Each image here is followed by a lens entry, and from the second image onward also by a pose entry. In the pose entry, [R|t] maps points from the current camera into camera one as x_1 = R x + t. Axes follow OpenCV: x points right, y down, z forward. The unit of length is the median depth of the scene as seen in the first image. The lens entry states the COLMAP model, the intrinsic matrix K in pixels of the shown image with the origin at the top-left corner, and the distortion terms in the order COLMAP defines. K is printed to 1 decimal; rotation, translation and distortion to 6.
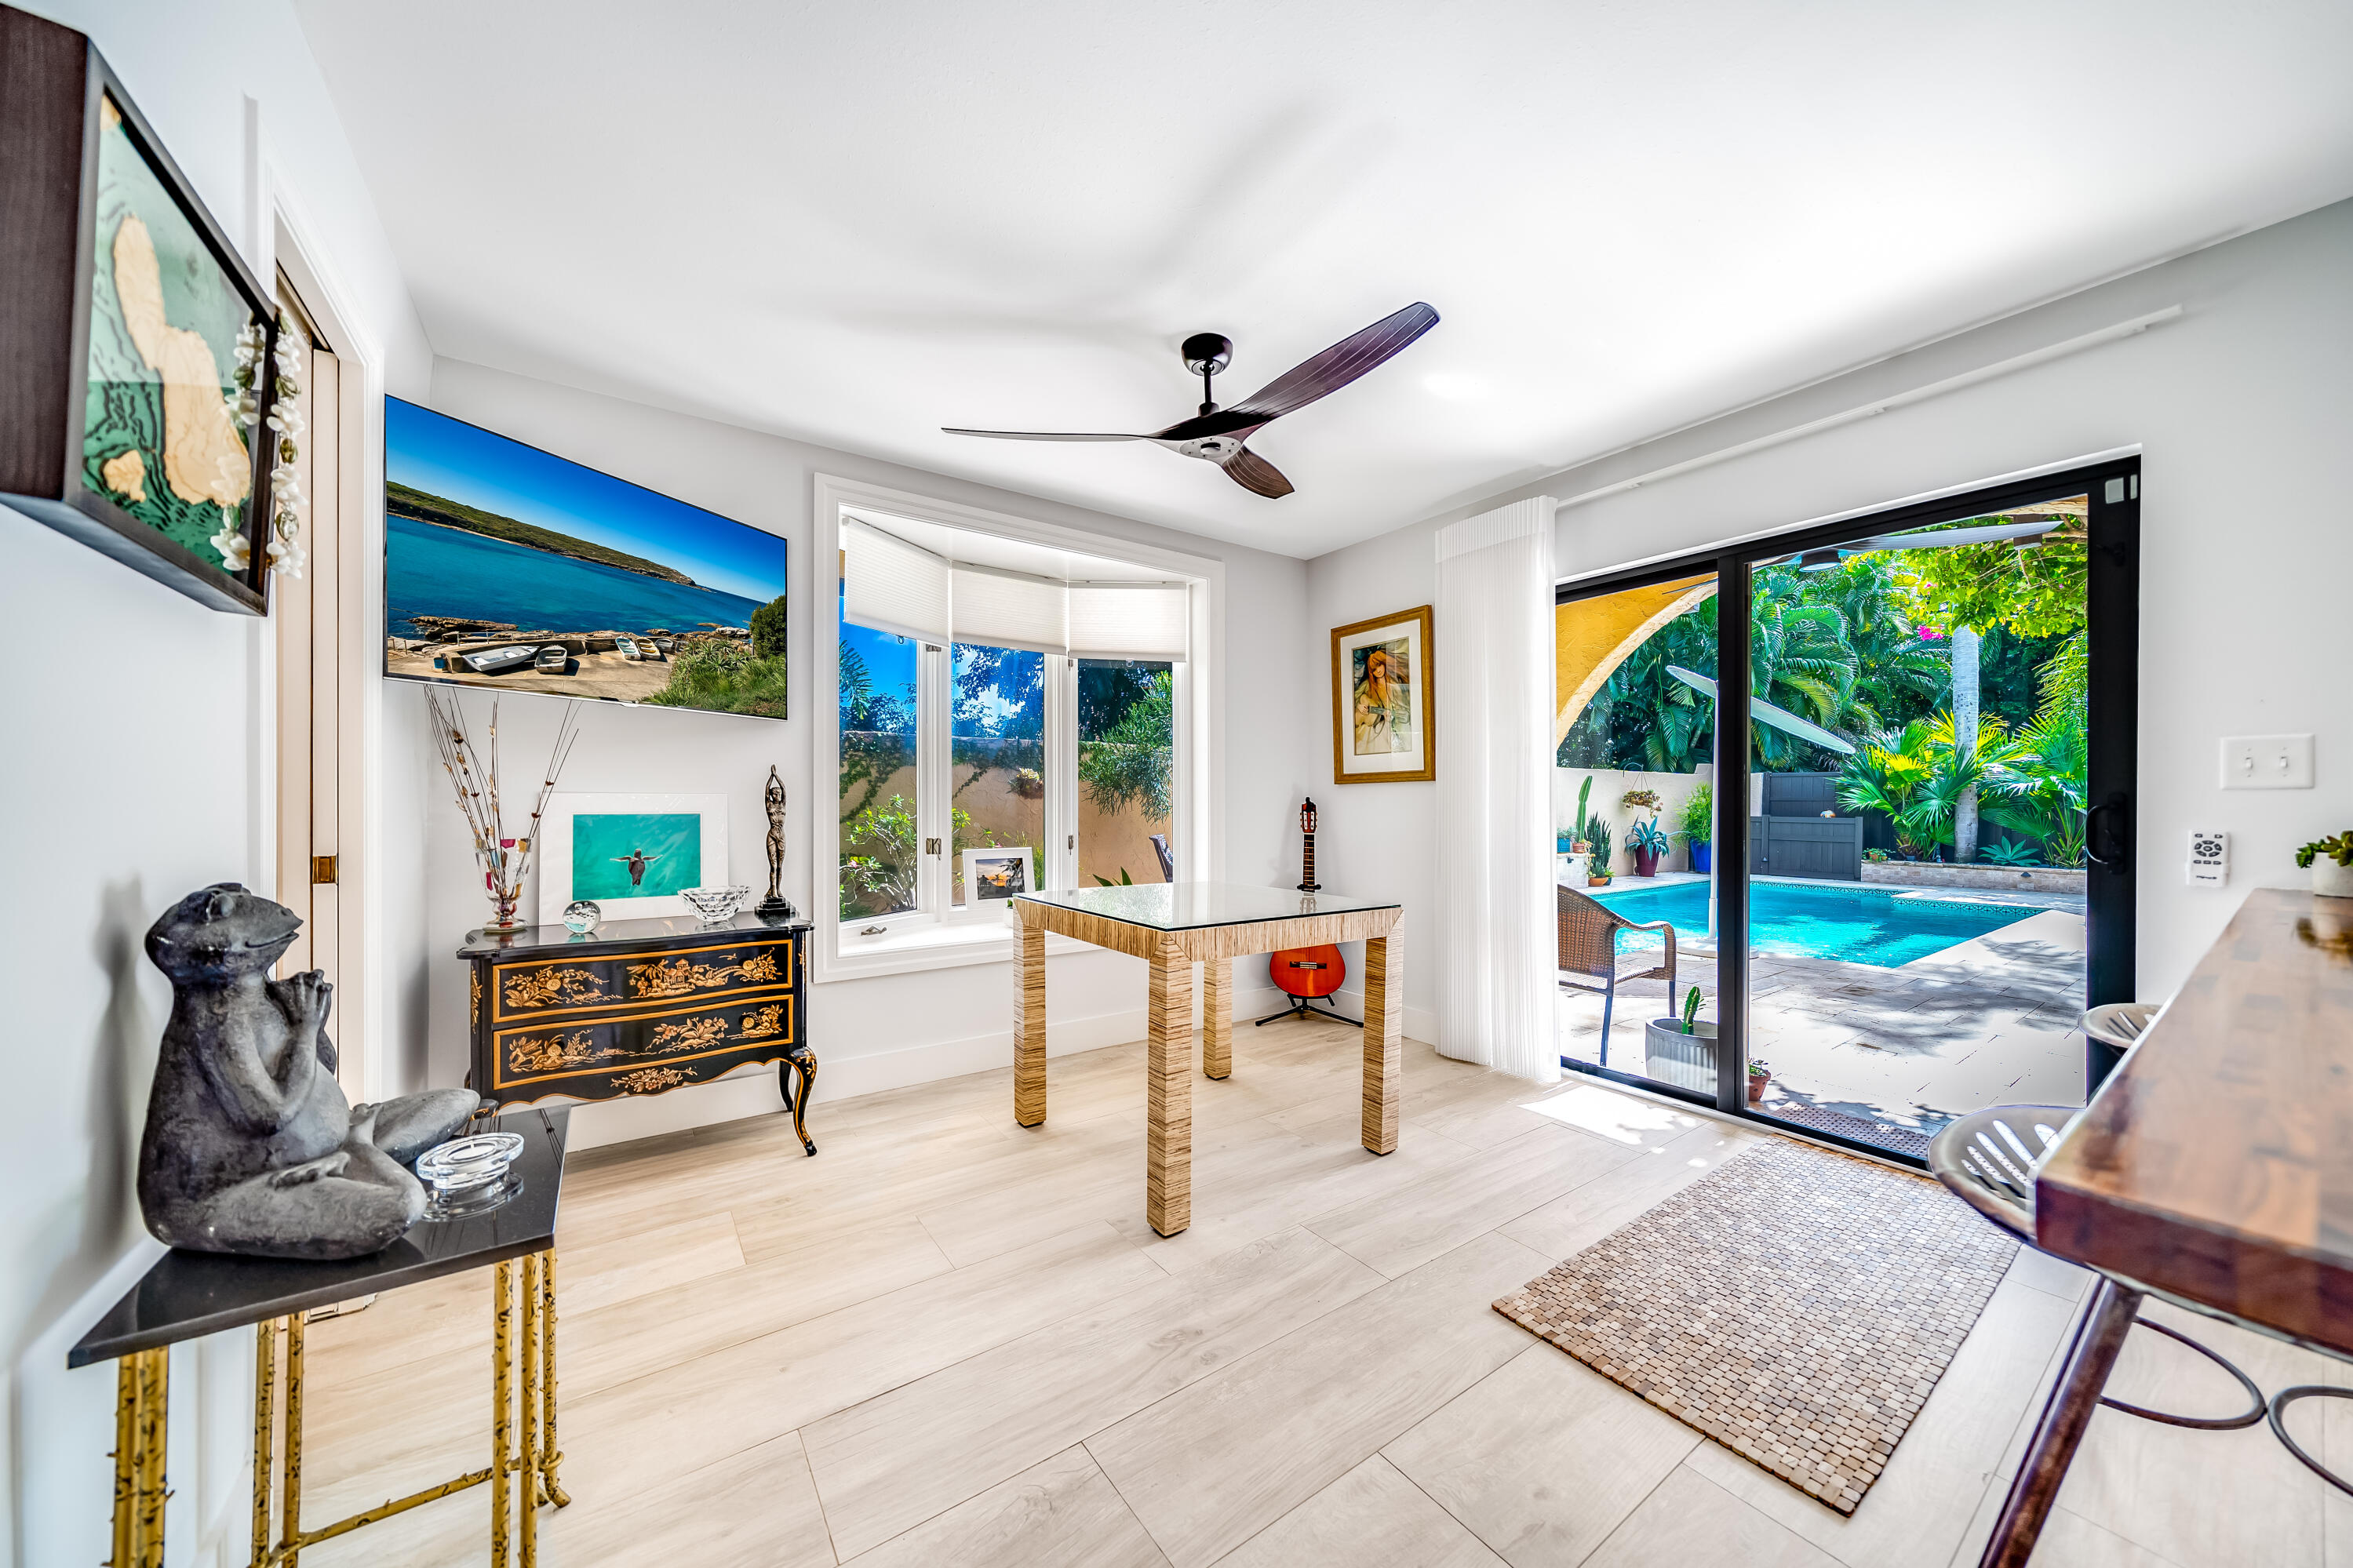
lens RADIAL K [[802.6, 0, 1155.2], [0, 802.6, 793.1], [0, 0, 1]] dist [-0.001772, -0.000182]
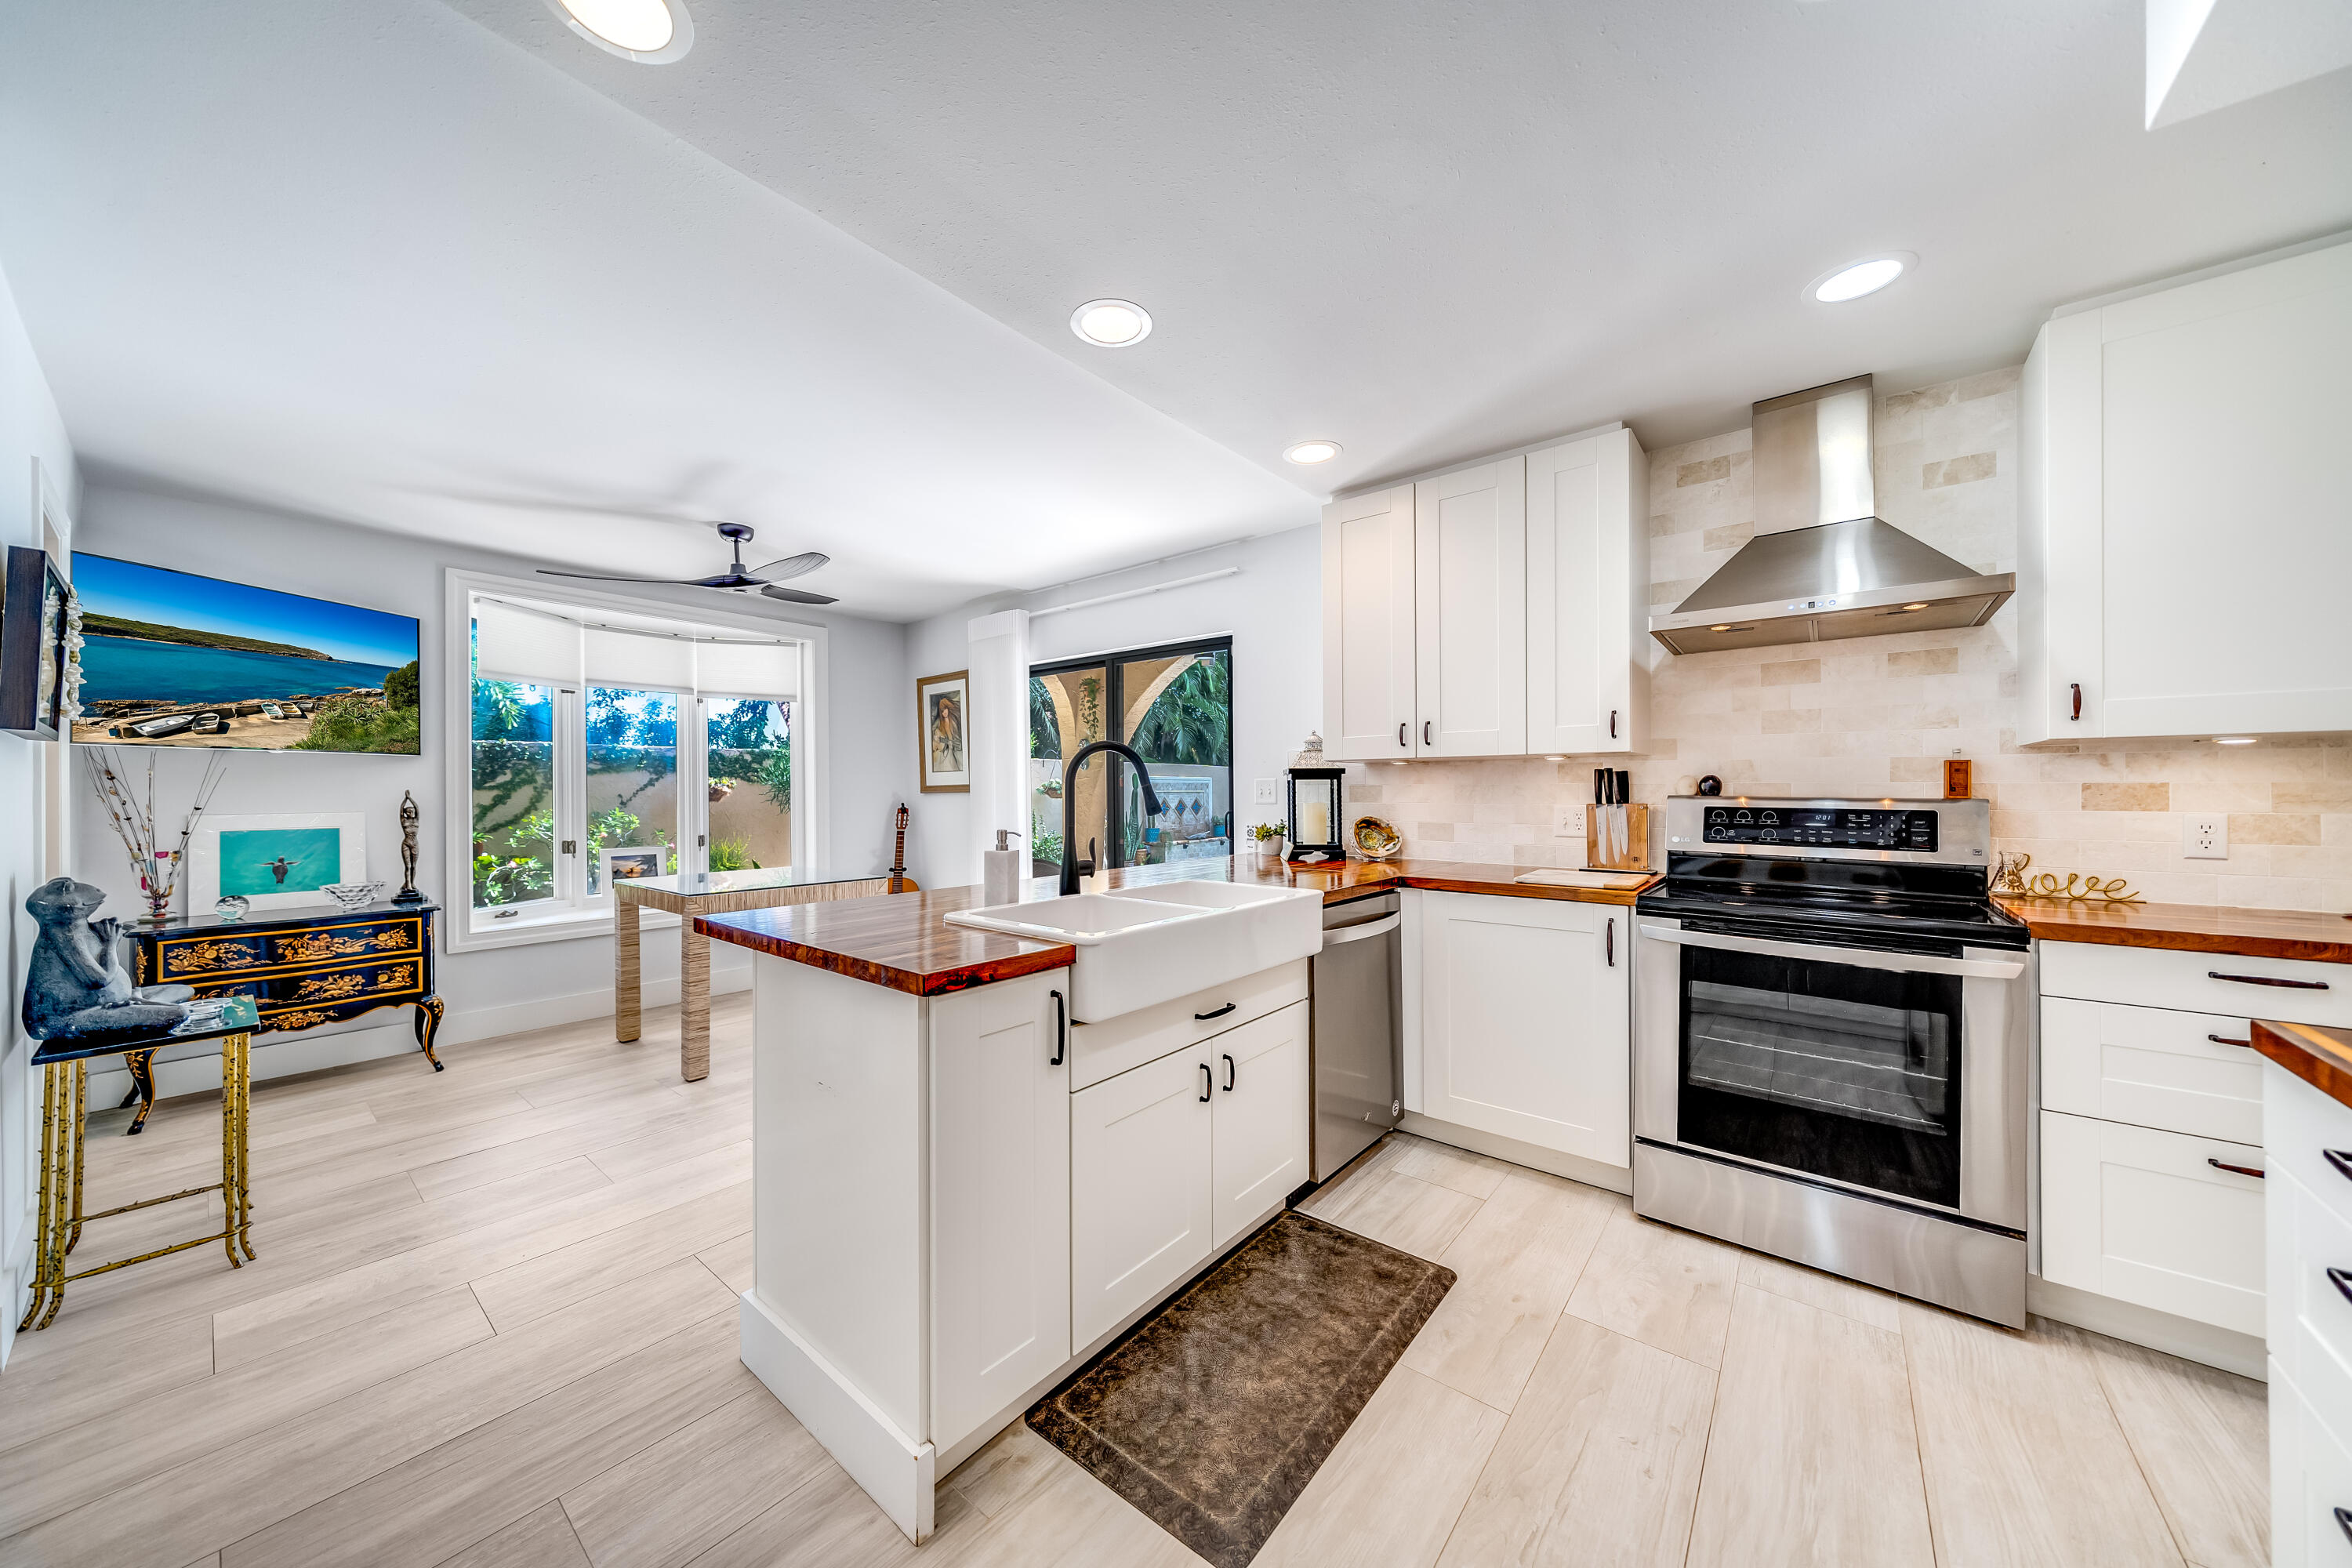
lens RADIAL K [[802.3, 0, 1162.5], [0, 802.3, 783.9], [0, 0, 1]] dist [-0.001138, -0.000077]
pose [[0.960779, -0.005636, 0.277259, 0.415077], [0.004903, 0.999982, 0.003338, -0.050711], [-0.277273, -0.001848, 0.960789, -0.721830]]
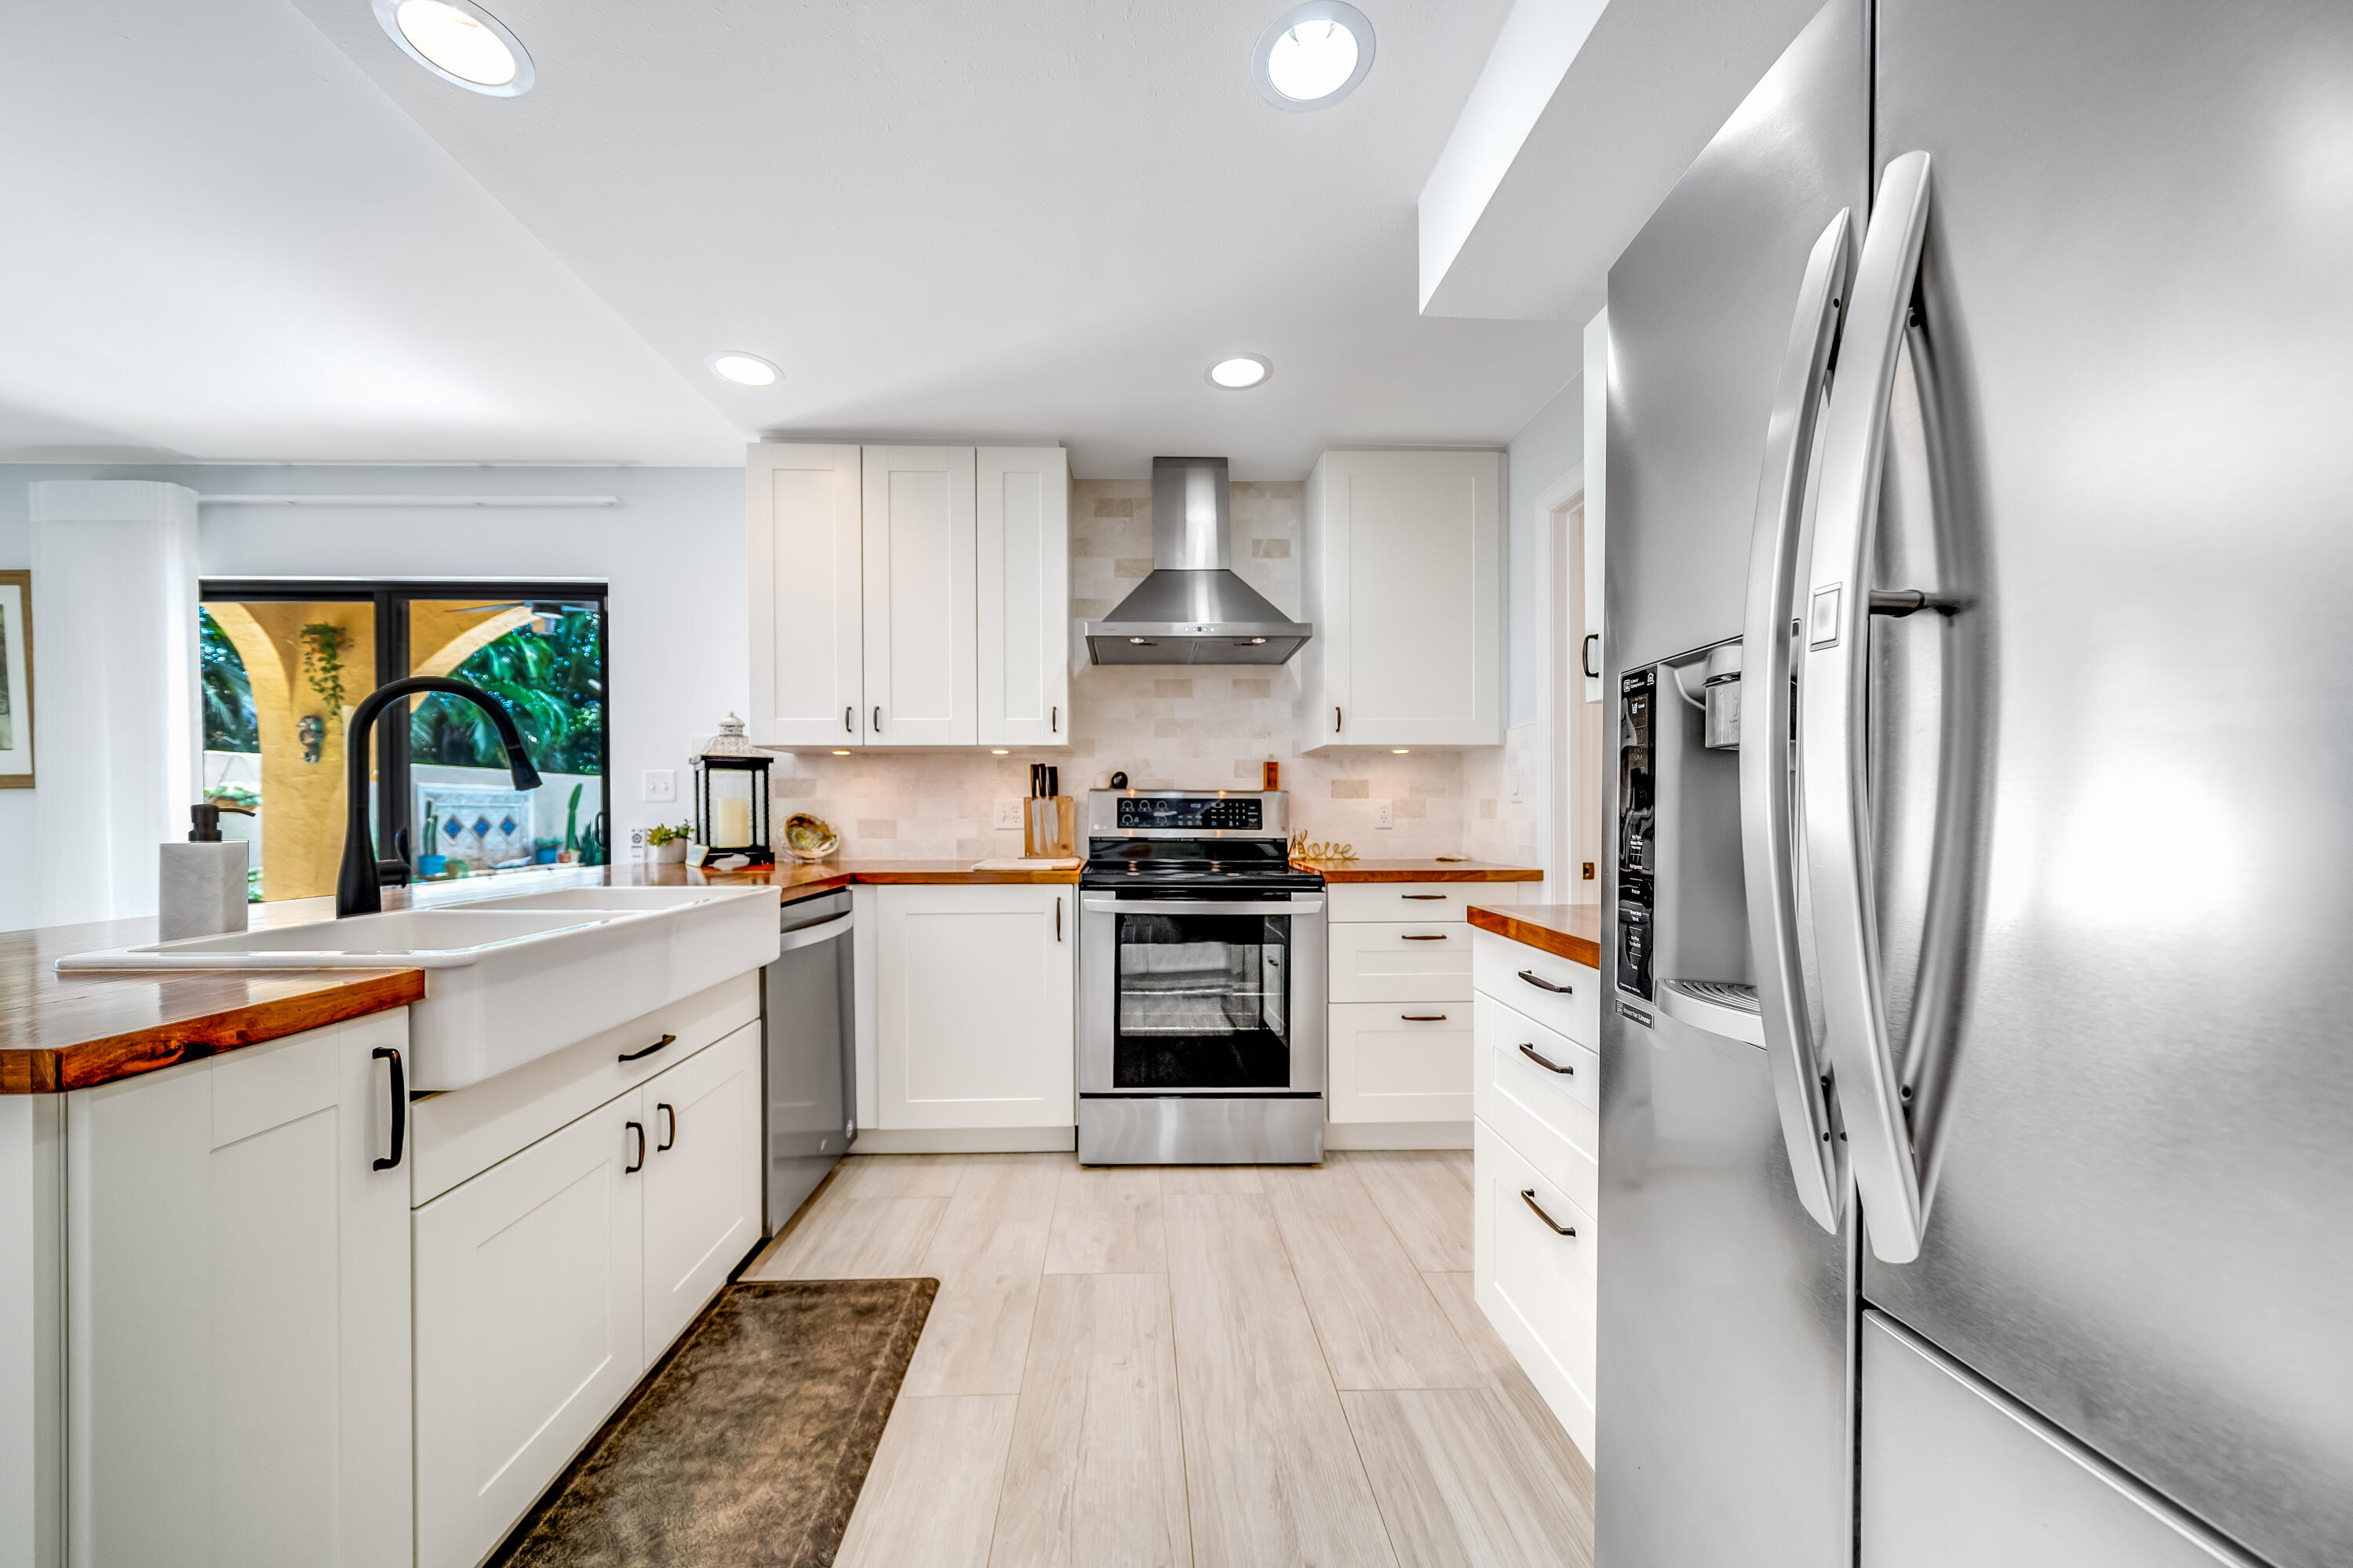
lens RADIAL K [[818.8, 0, 1158.7], [0, 818.8, 808.4], [0, 0, 1]] dist [-0.001128, -0.000242]
pose [[0.533207, -0.005270, 0.845968, 0.375614], [-0.001513, 0.999973, 0.007183, -0.003744], [-0.845983, -0.005110, 0.533185, -0.612810]]
